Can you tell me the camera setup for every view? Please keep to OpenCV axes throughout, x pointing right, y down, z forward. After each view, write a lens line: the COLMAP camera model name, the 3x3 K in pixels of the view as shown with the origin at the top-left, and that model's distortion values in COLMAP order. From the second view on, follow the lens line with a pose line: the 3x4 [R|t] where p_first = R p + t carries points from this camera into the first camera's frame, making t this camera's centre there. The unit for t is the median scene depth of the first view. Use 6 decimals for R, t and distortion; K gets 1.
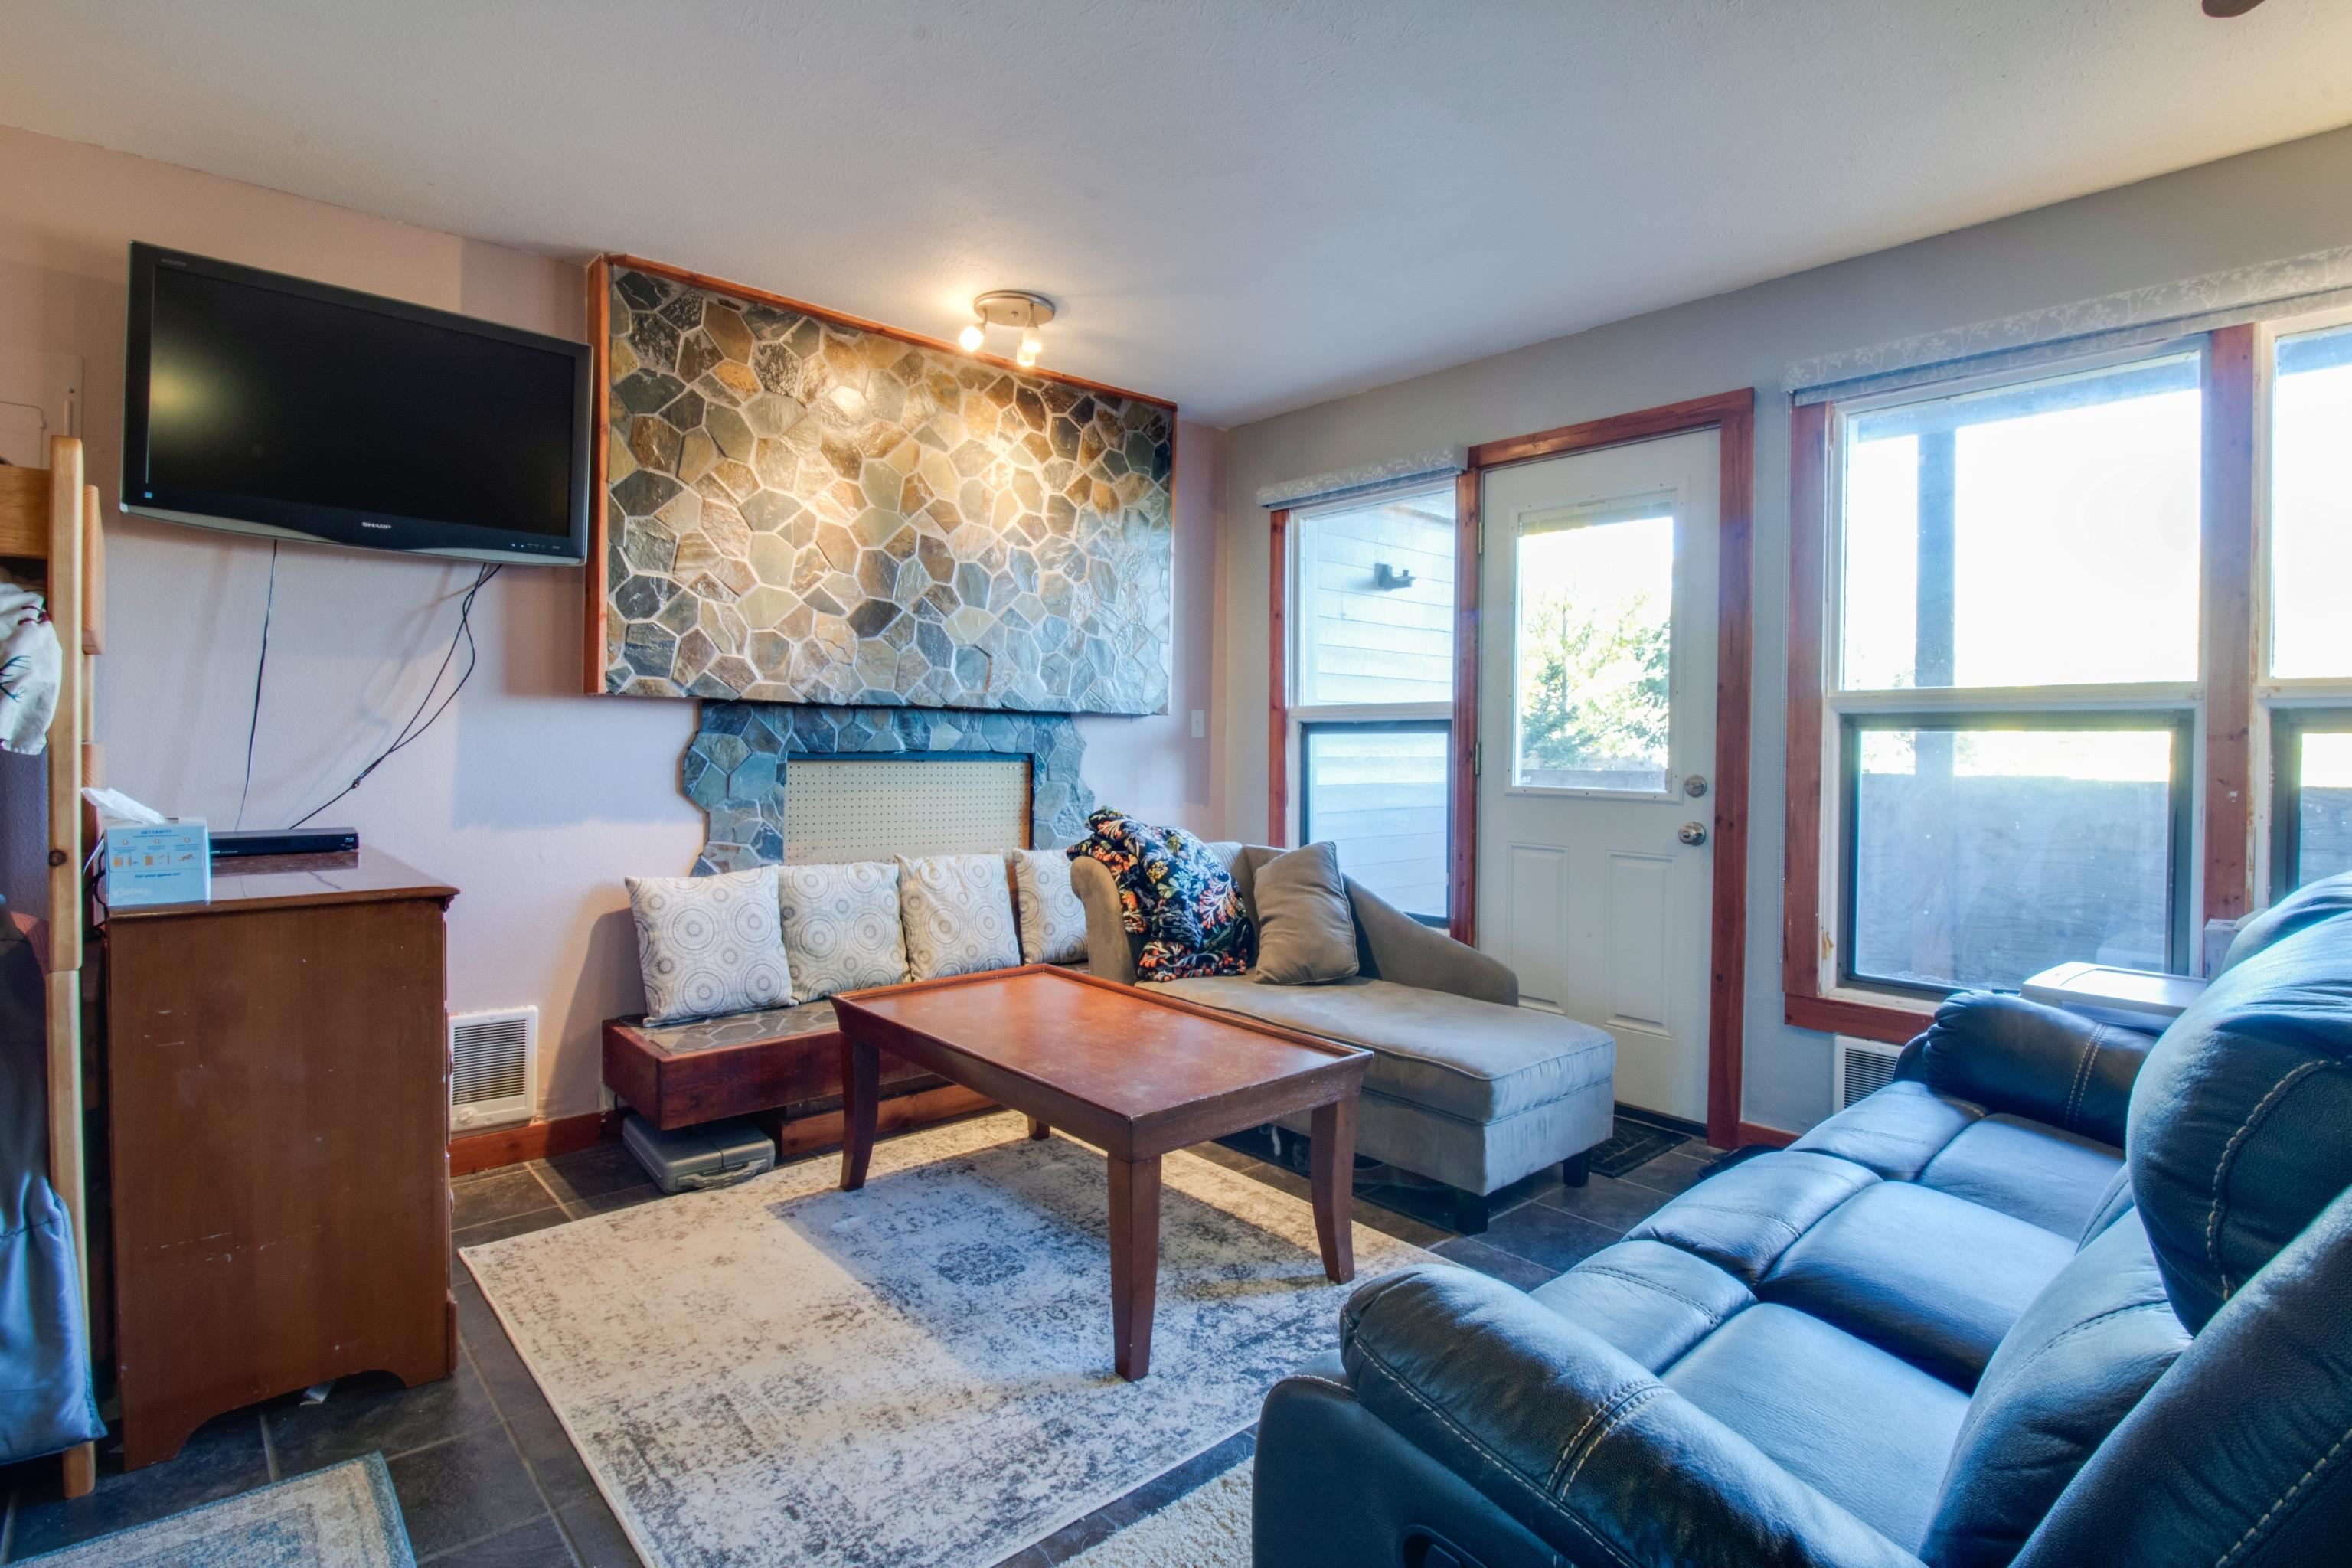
lens RADIAL K [[1187.7, 0, 1192.6], [0, 1187.7, 769.5], [0, 0, 1]] dist [-0.000285, 0.000199]
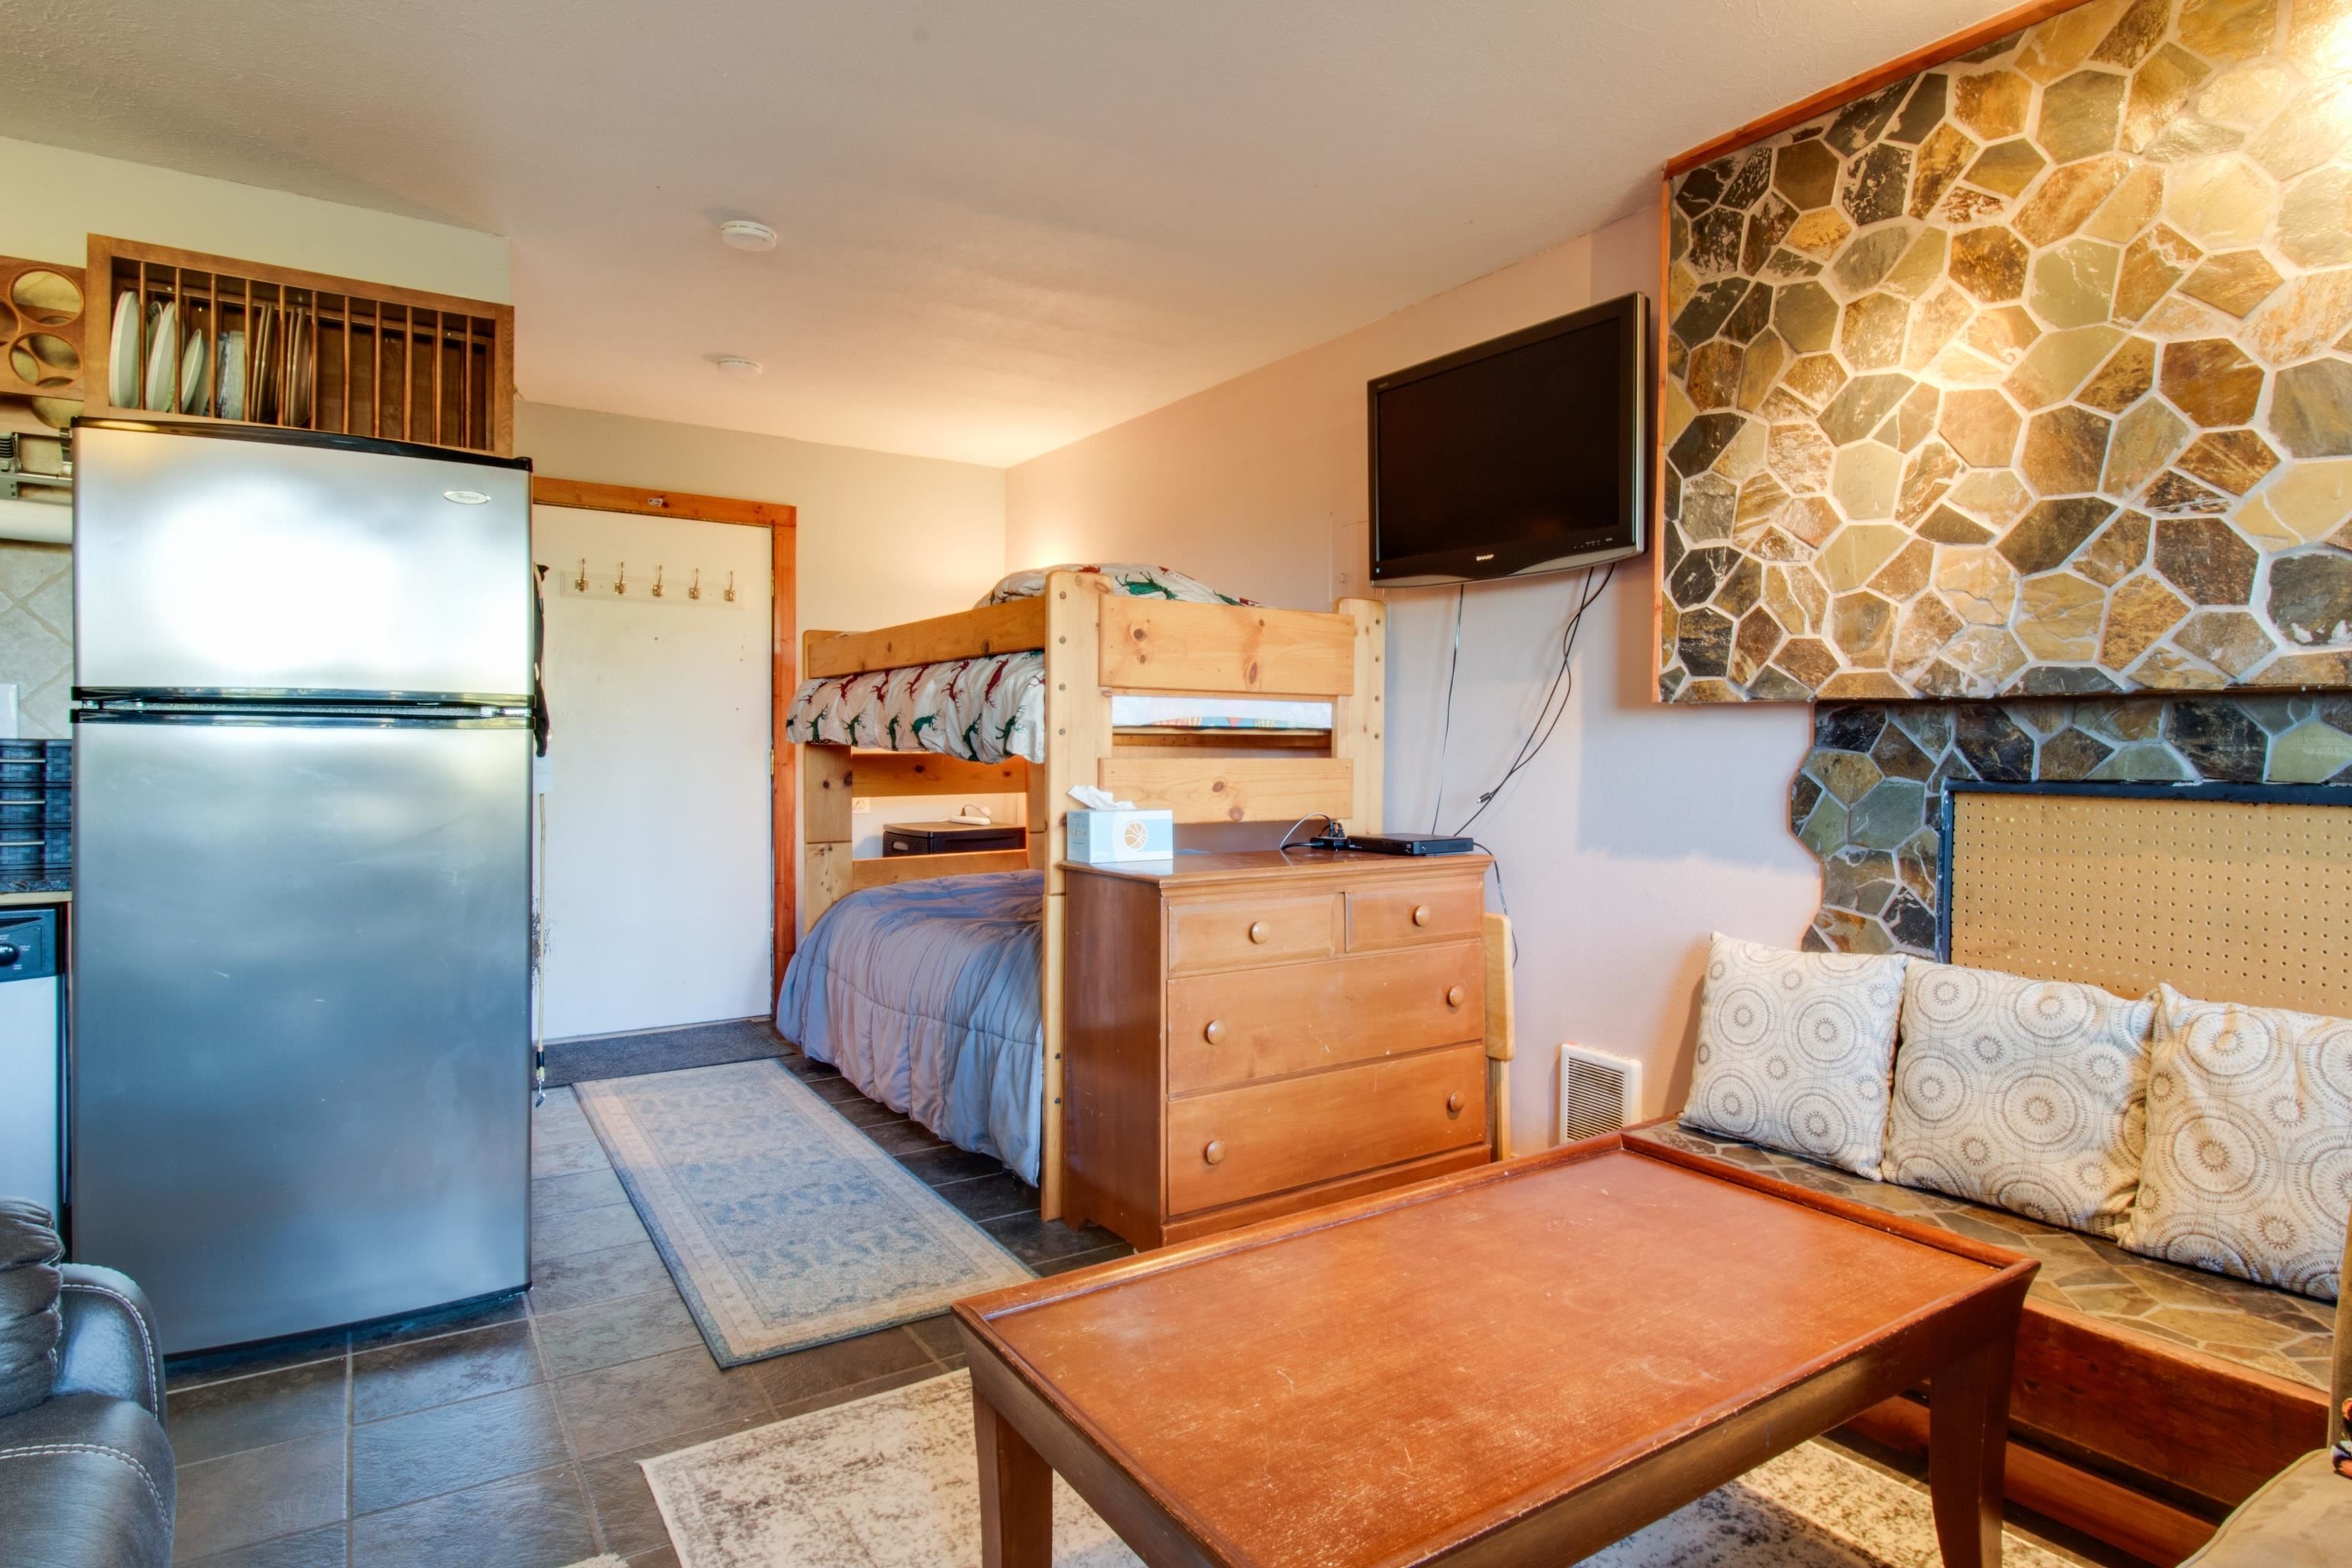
lens RADIAL K [[1262.6, 0, 1174.6], [0, 1262.6, 762.5], [0, 0, 1]] dist [-0.003493, -0.003546]
pose [[-0.153513, -0.000218, -0.988147, 0.378031], [-0.030362, 0.999529, 0.004497, -0.014117], [0.987680, 0.030693, -0.153447, 0.722463]]
